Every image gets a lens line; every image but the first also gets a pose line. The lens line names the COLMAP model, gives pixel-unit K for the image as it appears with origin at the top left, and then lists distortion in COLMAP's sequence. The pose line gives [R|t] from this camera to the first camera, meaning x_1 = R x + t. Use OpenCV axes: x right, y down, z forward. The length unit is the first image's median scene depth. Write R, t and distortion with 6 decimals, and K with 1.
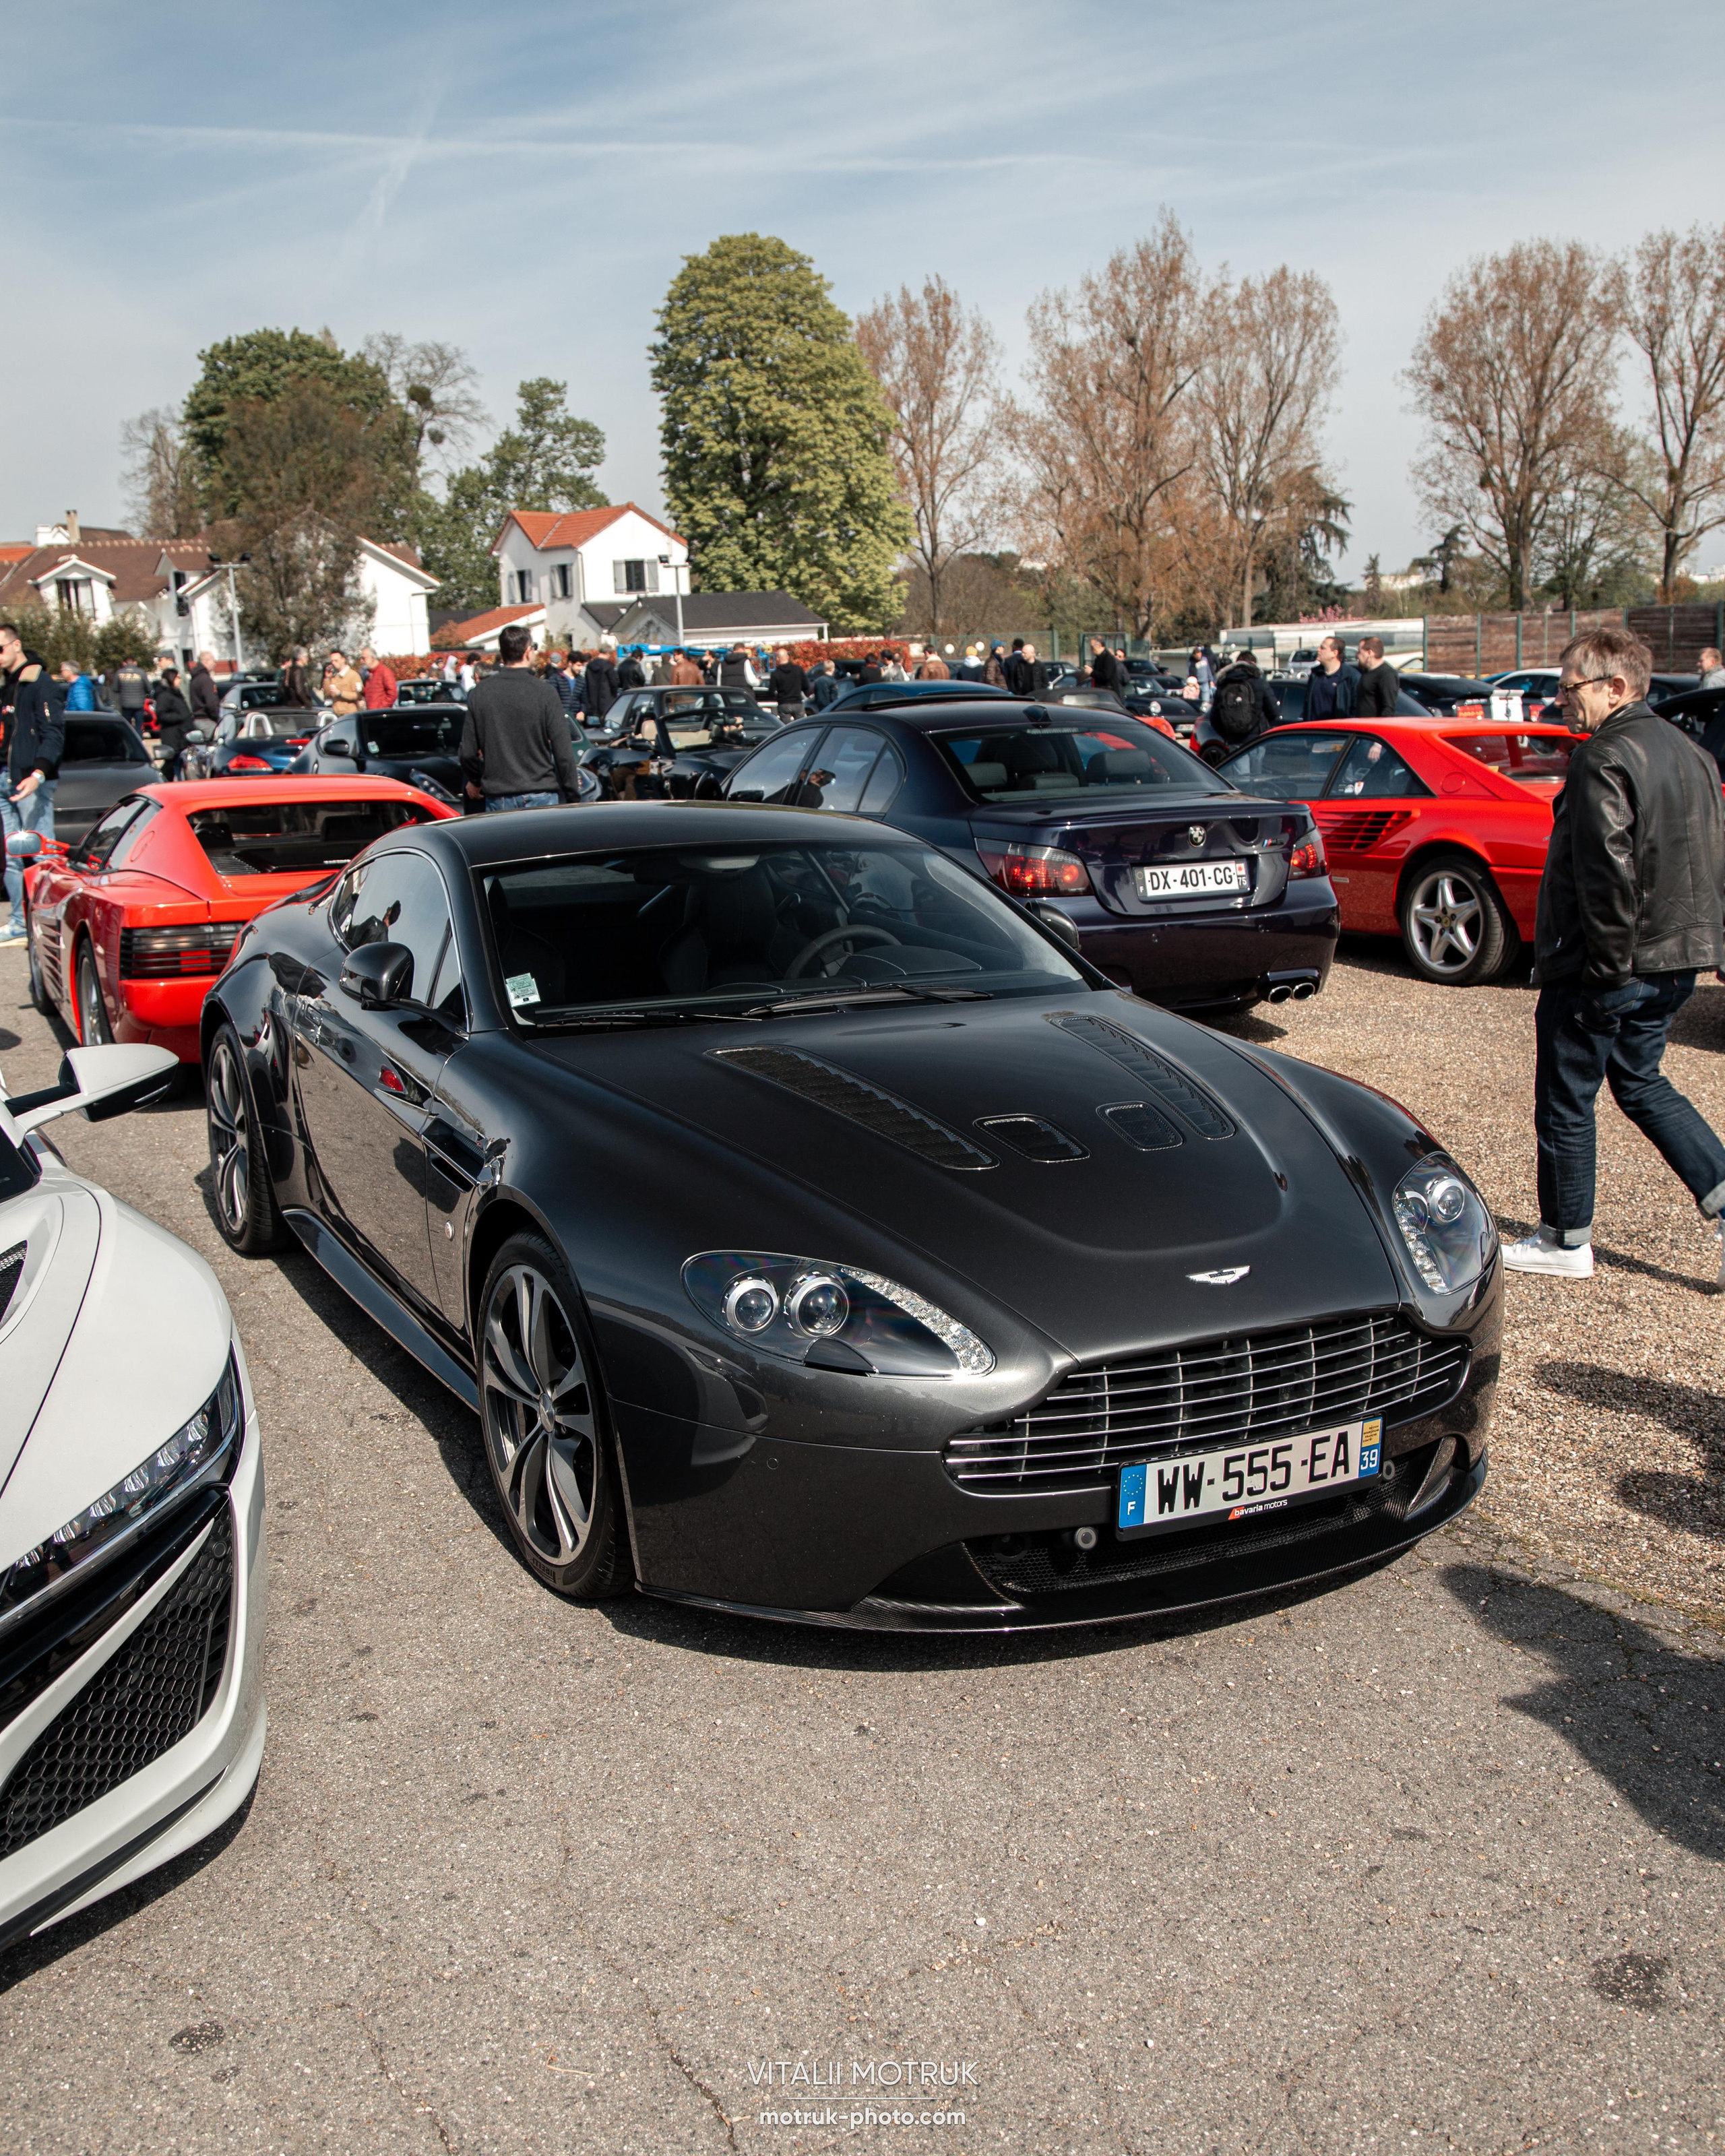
lens RADIAL K [[2209.4, 0, 862.5], [0, 2209.4, 1078.0], [0, 0, 1]] dist [-0.054271, 0.104961]
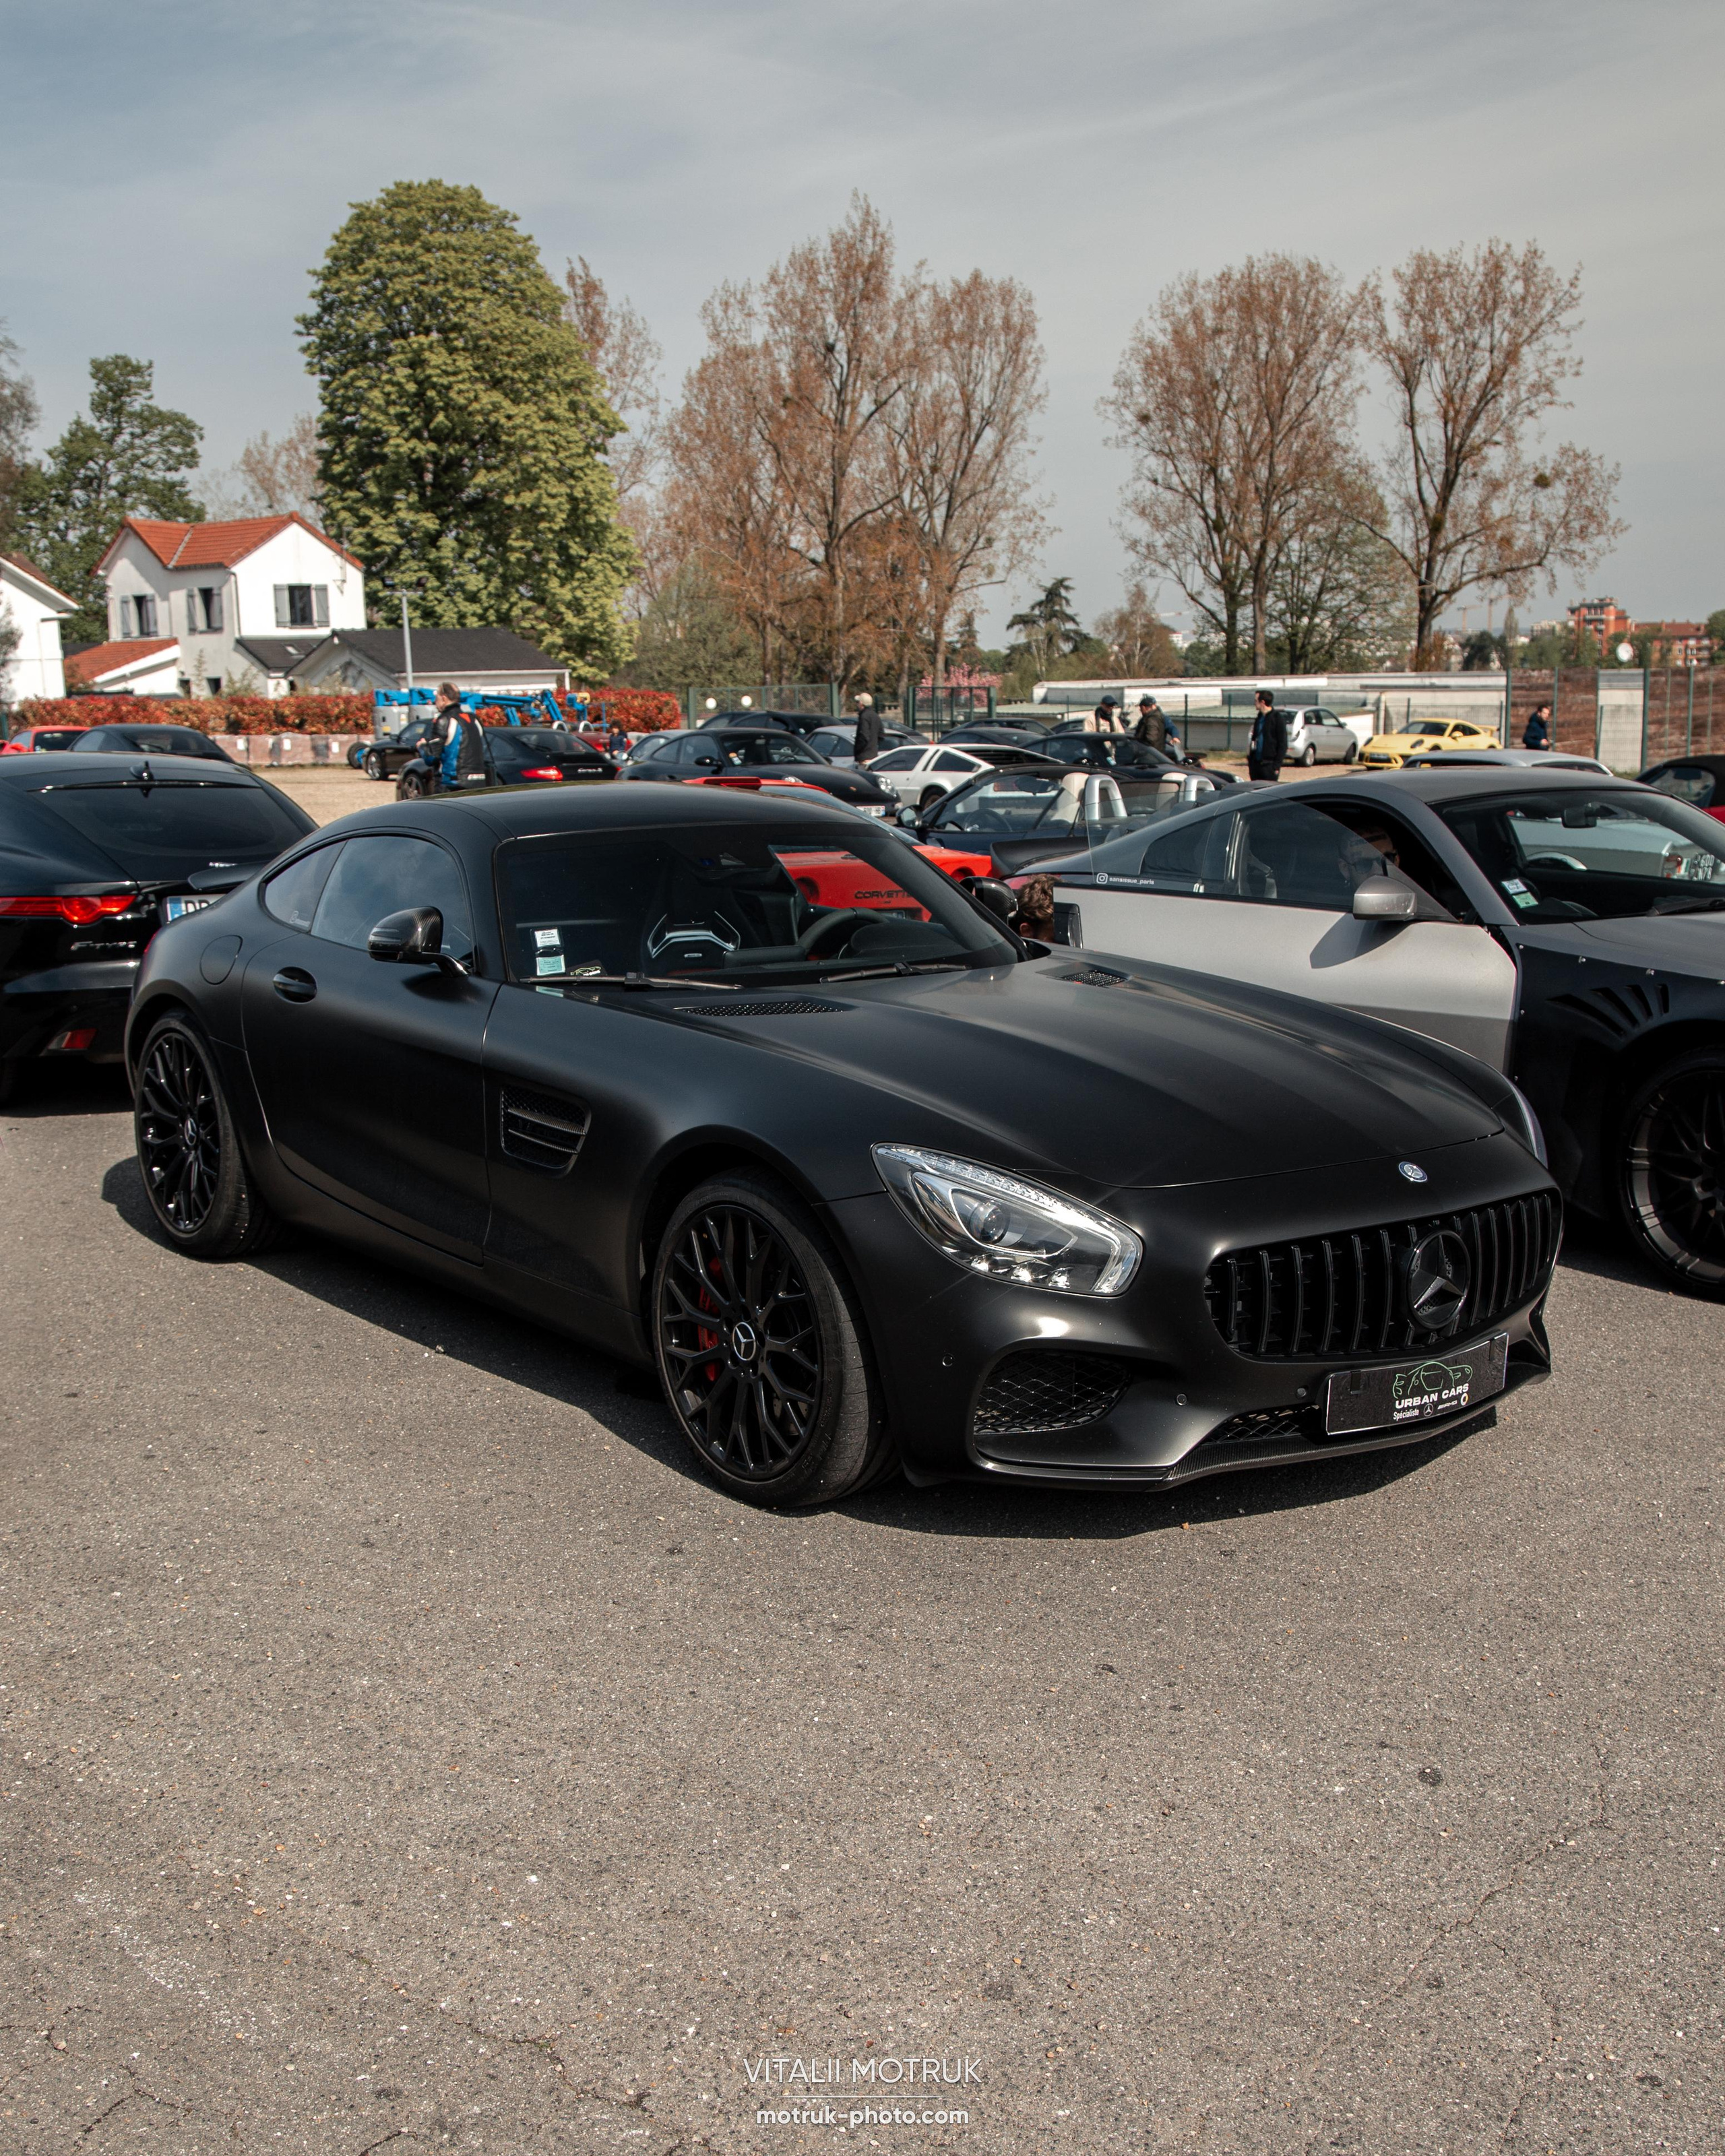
lens RADIAL K [[2400.7, 0, 862.7], [0, 2400.7, 1201.4], [0, 0, 1]] dist [-0.016134, 0.005311]
pose [[0.973320, -0.030236, 0.227452, -0.108594], [0.028162, 0.999527, 0.012358, -0.017969], [-0.227718, -0.005623, 0.973711, 0.110856]]
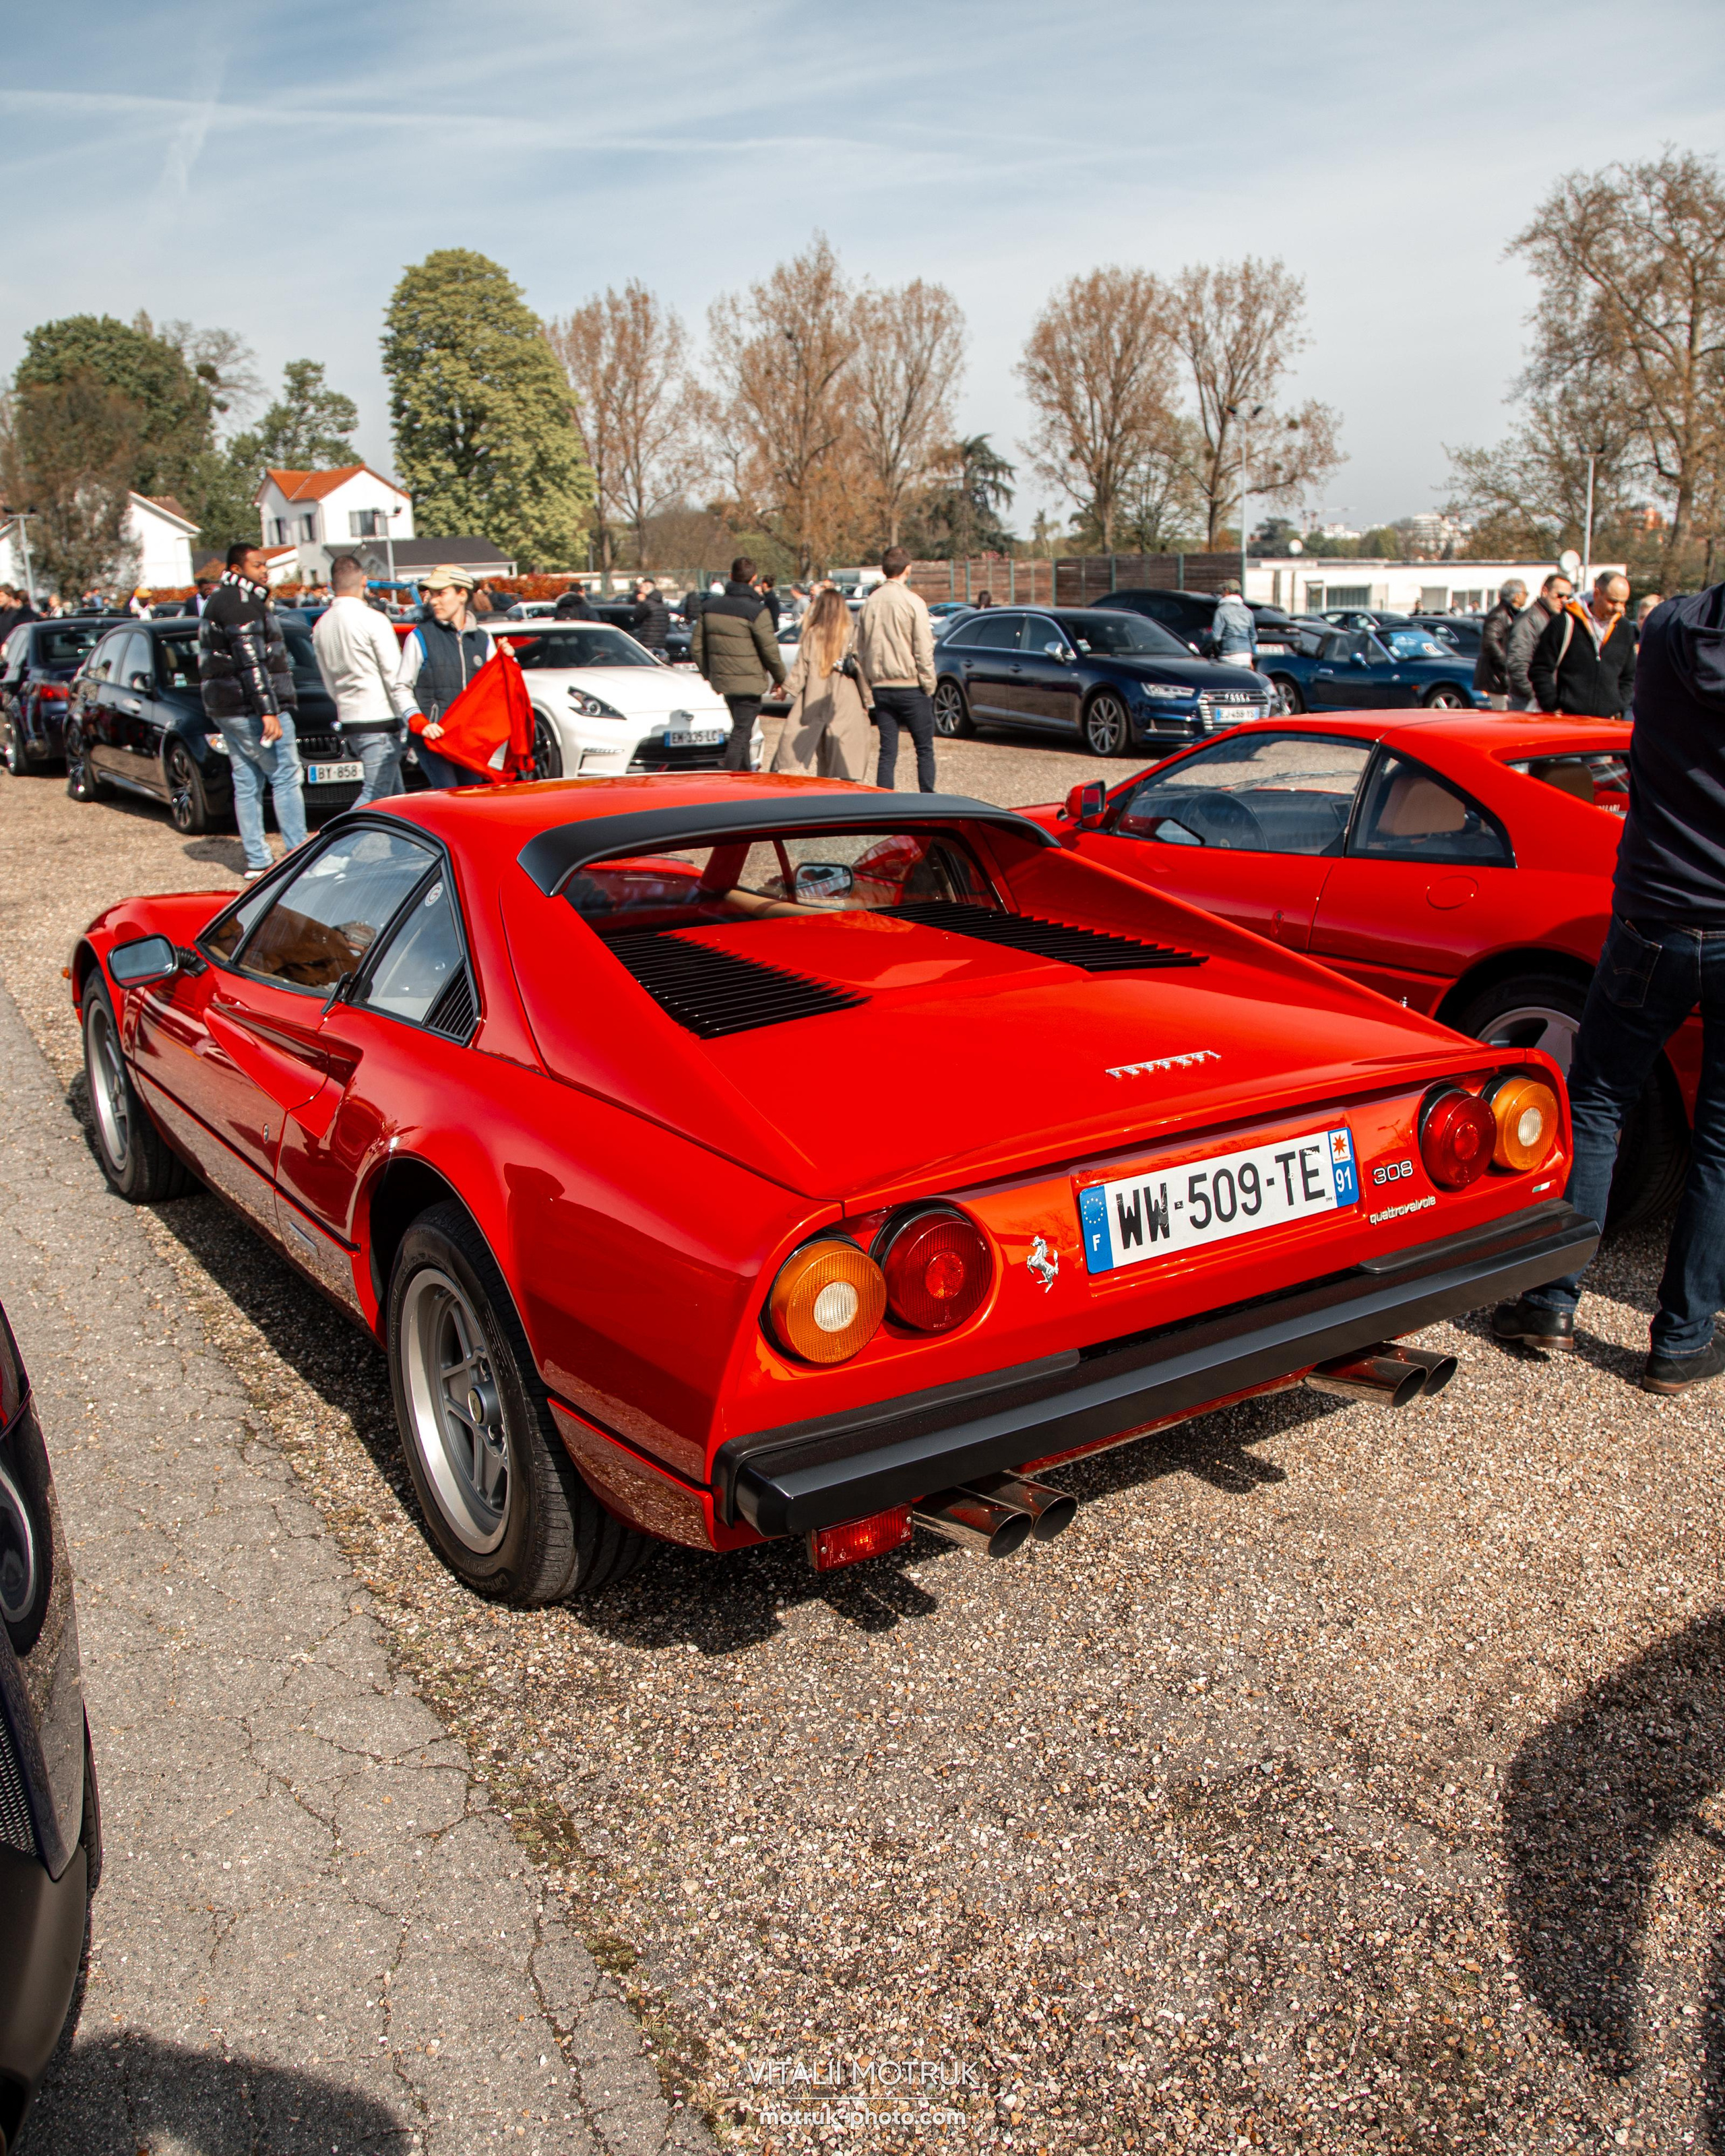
lens RADIAL K [[1895.2, 0, 862.5], [0, 1895.2, 1078.0], [0, 0, 1]] dist [-0.121360, 0.079464]
pose [[0.994636, -0.012295, 0.102707, 0.062631], [0.005543, 0.997819, 0.065770, 0.016813], [-0.103291, -0.064848, 0.992535, -0.092260]]
